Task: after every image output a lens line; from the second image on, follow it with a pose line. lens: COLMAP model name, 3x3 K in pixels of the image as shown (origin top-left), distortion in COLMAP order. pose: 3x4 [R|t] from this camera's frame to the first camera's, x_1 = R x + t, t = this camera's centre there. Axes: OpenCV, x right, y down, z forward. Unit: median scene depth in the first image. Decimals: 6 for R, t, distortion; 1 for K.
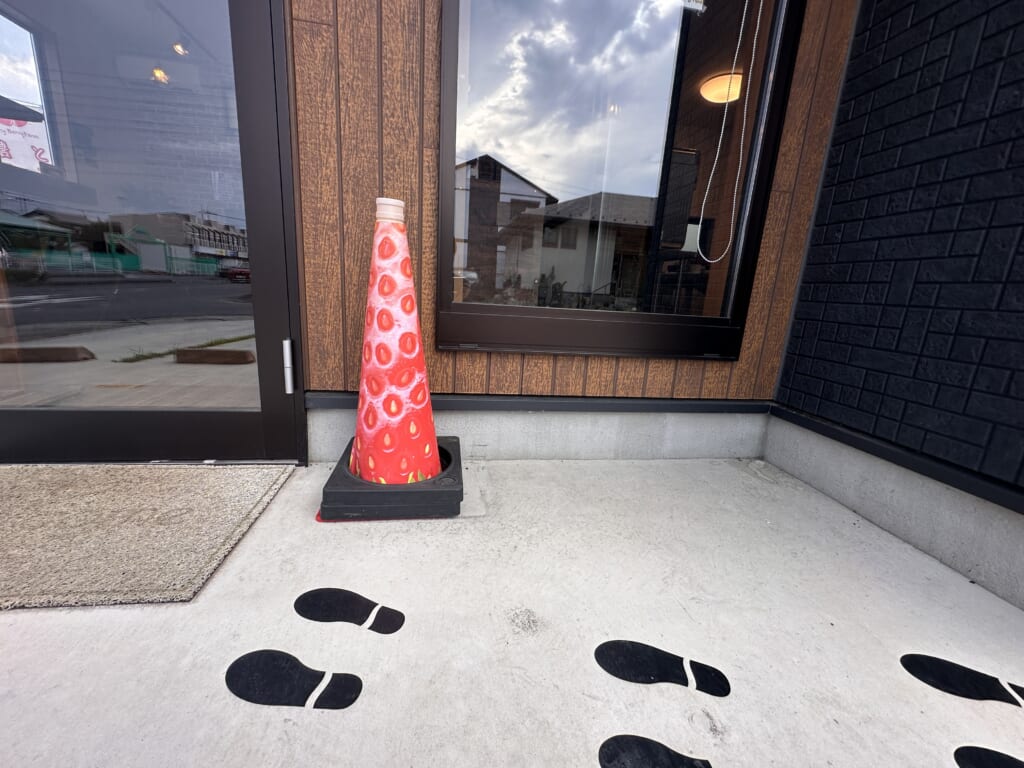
lens RADIAL K [[408.0, 0, 512.0], [0, 408.0, 384.0], [0, 0, 1]] dist [-0.001966, -0.000132]
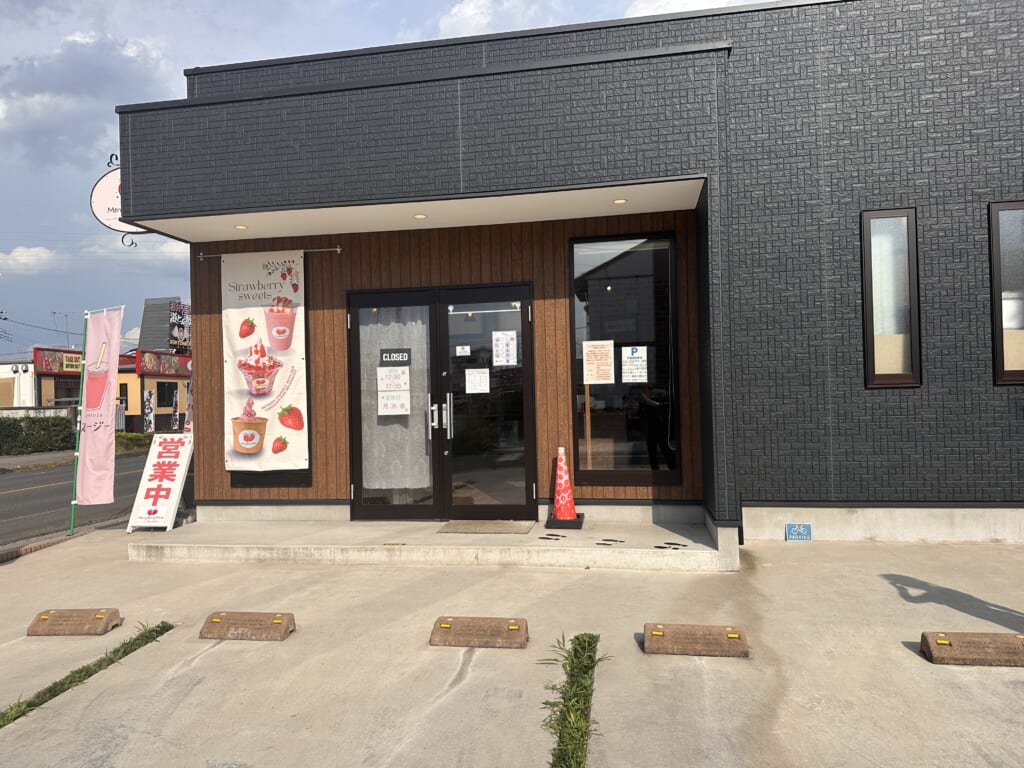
lens RADIAL K [[713.2, 0, 512.0], [0, 713.2, 384.0], [0, 0, 1]] dist [0.003199, 0.000564]
pose [[0.944612, -0.087606, -0.316281, 1.467610], [0.004807, 0.967303, -0.253577, 0.703897], [0.328155, 0.238012, 0.914147, -5.541851]]
